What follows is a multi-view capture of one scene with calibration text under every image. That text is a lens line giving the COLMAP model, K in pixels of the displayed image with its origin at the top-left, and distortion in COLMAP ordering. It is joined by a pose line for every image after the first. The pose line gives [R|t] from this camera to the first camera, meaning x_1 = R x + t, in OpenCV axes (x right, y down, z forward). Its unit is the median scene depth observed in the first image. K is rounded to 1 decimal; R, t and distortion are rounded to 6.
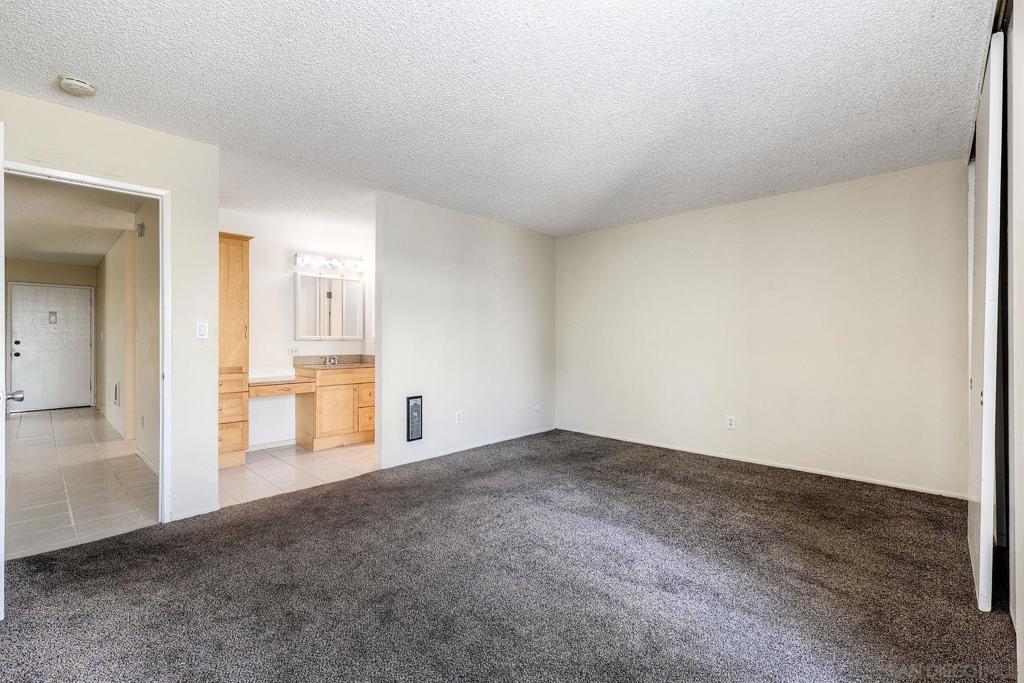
lens RADIAL K [[454.5, 0, 514.3], [0, 454.5, 339.1], [0, 0, 1]] dist [0.002191, 0.000109]
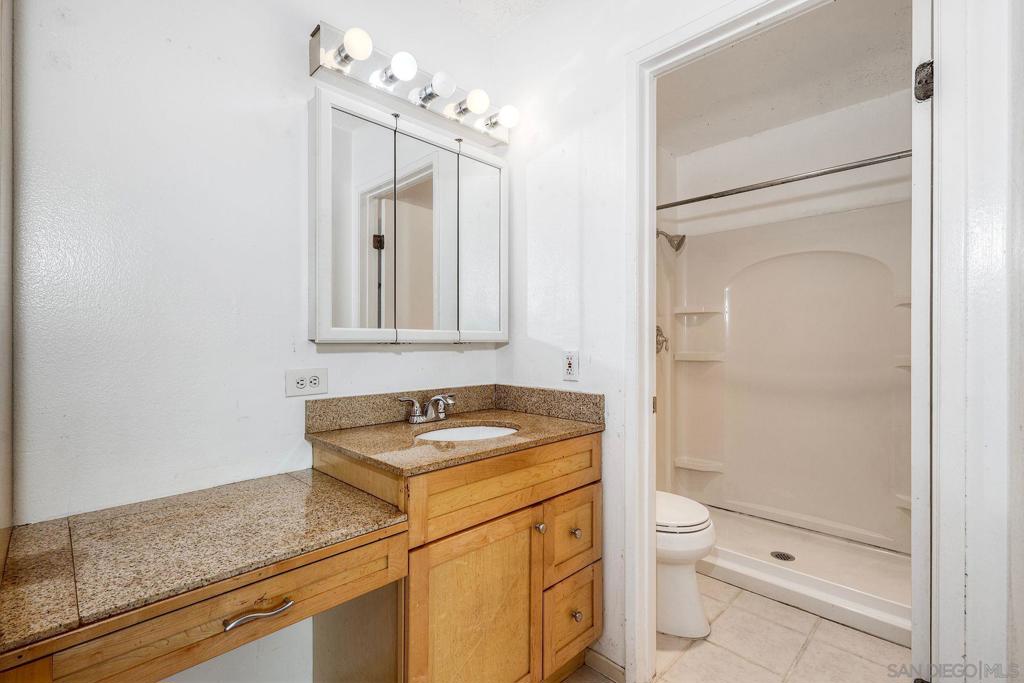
lens RADIAL K [[454.5, 0, 514.3], [0, 454.5, 339.1], [0, 0, 1]] dist [0.002191, 0.000109]
pose [[0.999986, 0.004438, 0.002782, -0.357152], [-0.004439, 0.999990, 0.000189, -0.000694], [-0.002781, -0.000201, 0.999996, 0.717531]]
